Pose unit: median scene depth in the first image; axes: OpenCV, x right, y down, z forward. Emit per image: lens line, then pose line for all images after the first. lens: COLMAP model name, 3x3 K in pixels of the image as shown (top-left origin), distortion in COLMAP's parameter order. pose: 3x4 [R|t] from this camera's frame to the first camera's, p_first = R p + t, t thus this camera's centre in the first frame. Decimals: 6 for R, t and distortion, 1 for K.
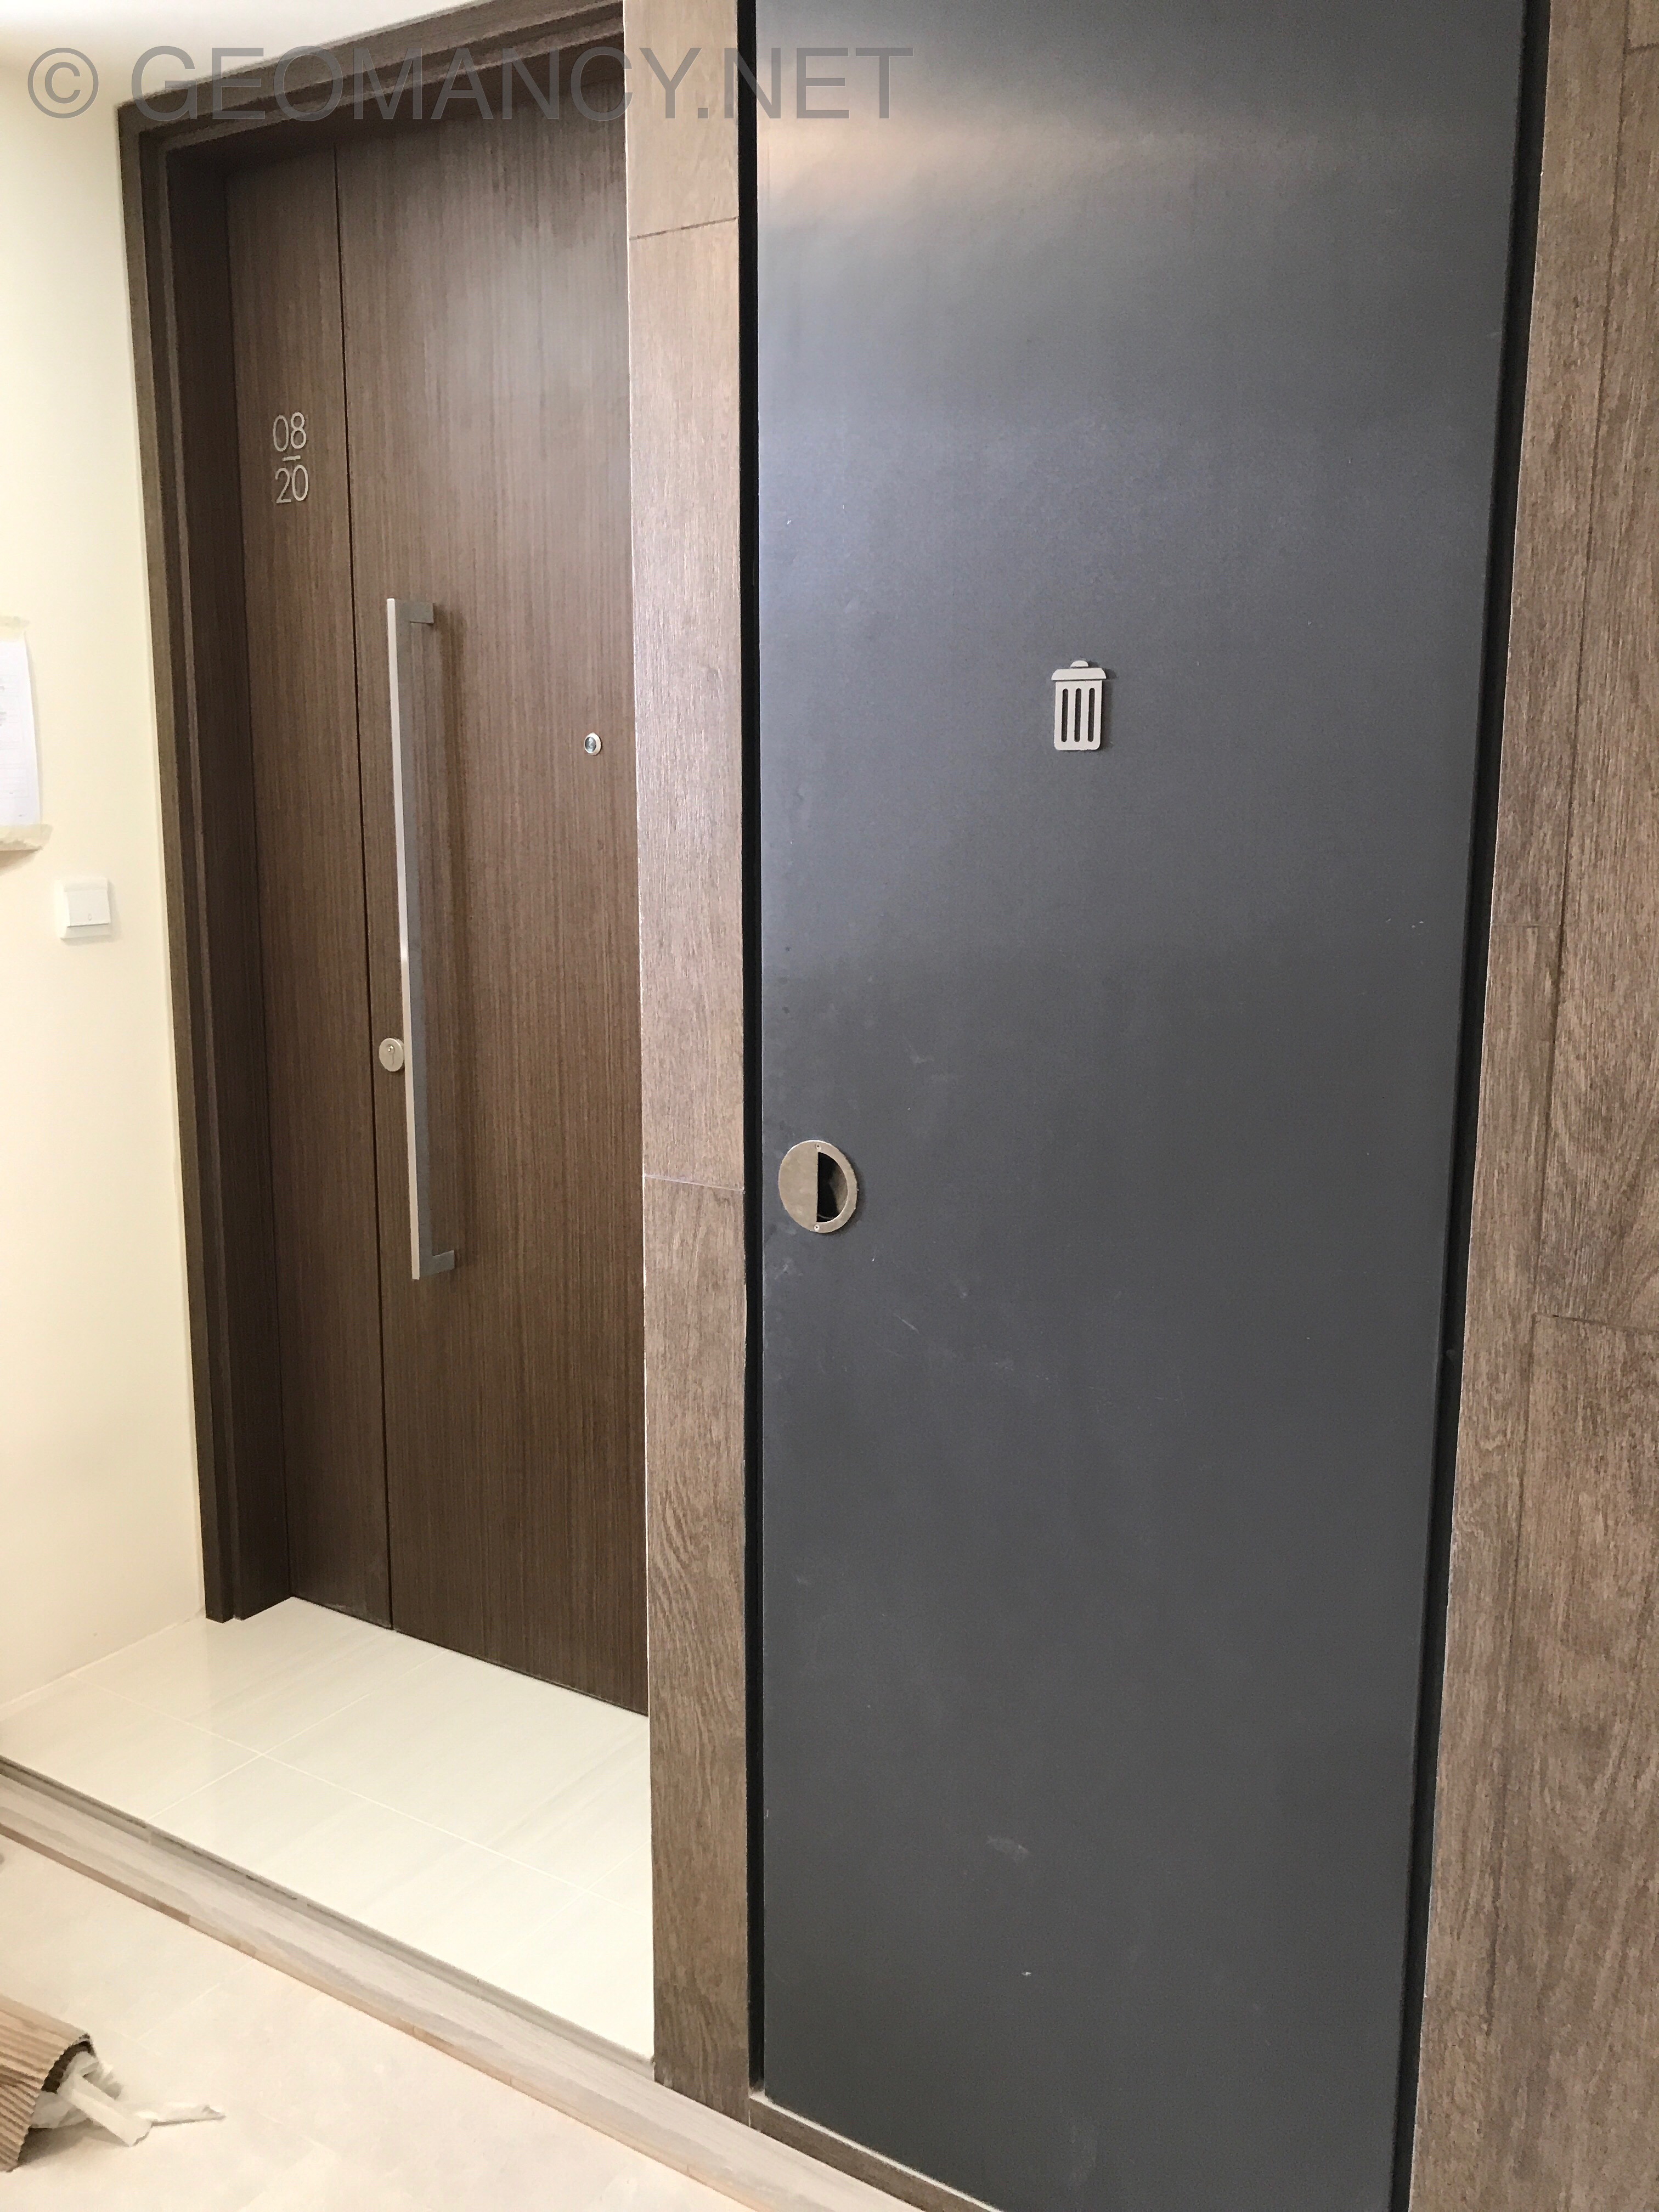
lens RADIAL K [[1825.2, 0, 859.0], [0, 1825.2, 1101.8], [0, 0, 1]] dist [0.004387, 0.016064]
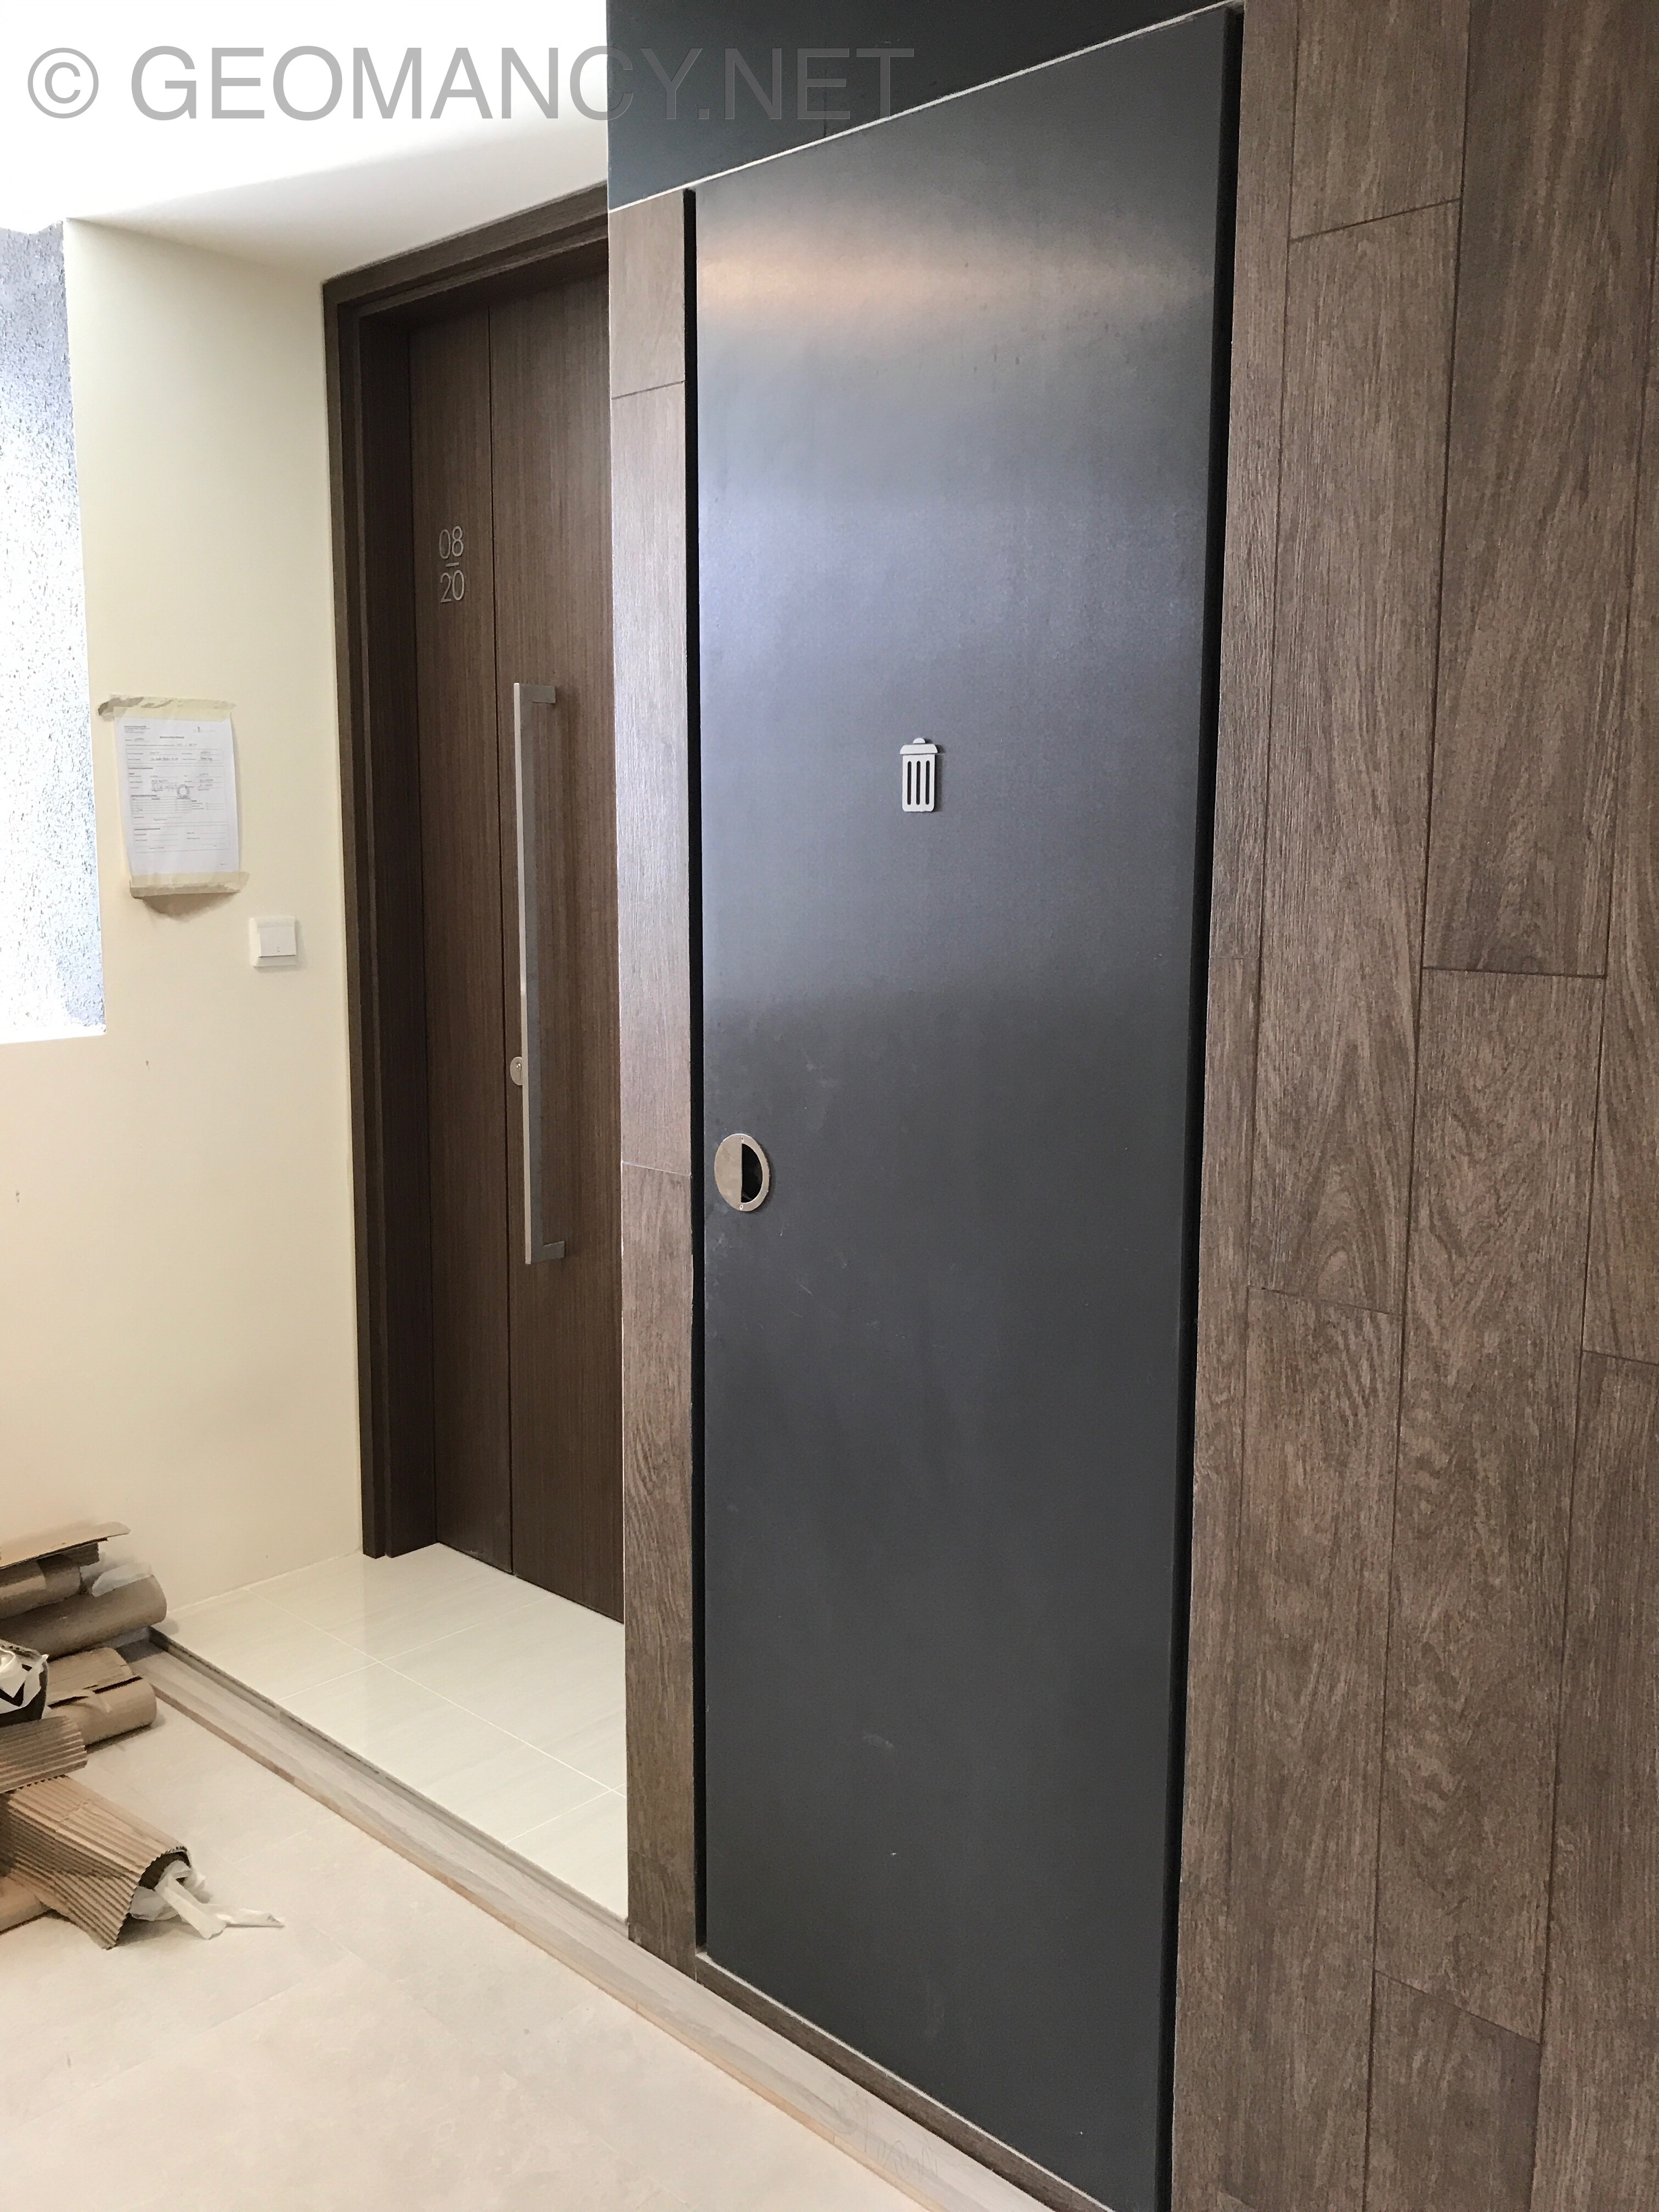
lens RADIAL K [[1813.7, 0, 829.5], [0, 1813.7, 1106.0], [0, 0, 1]] dist [-0.002595, 0.058824]
pose [[0.982599, 0.028352, -0.183563, 0.244050], [-0.033244, 0.999168, -0.023626, 0.028003], [0.182740, 0.029317, 0.982724, -0.156787]]
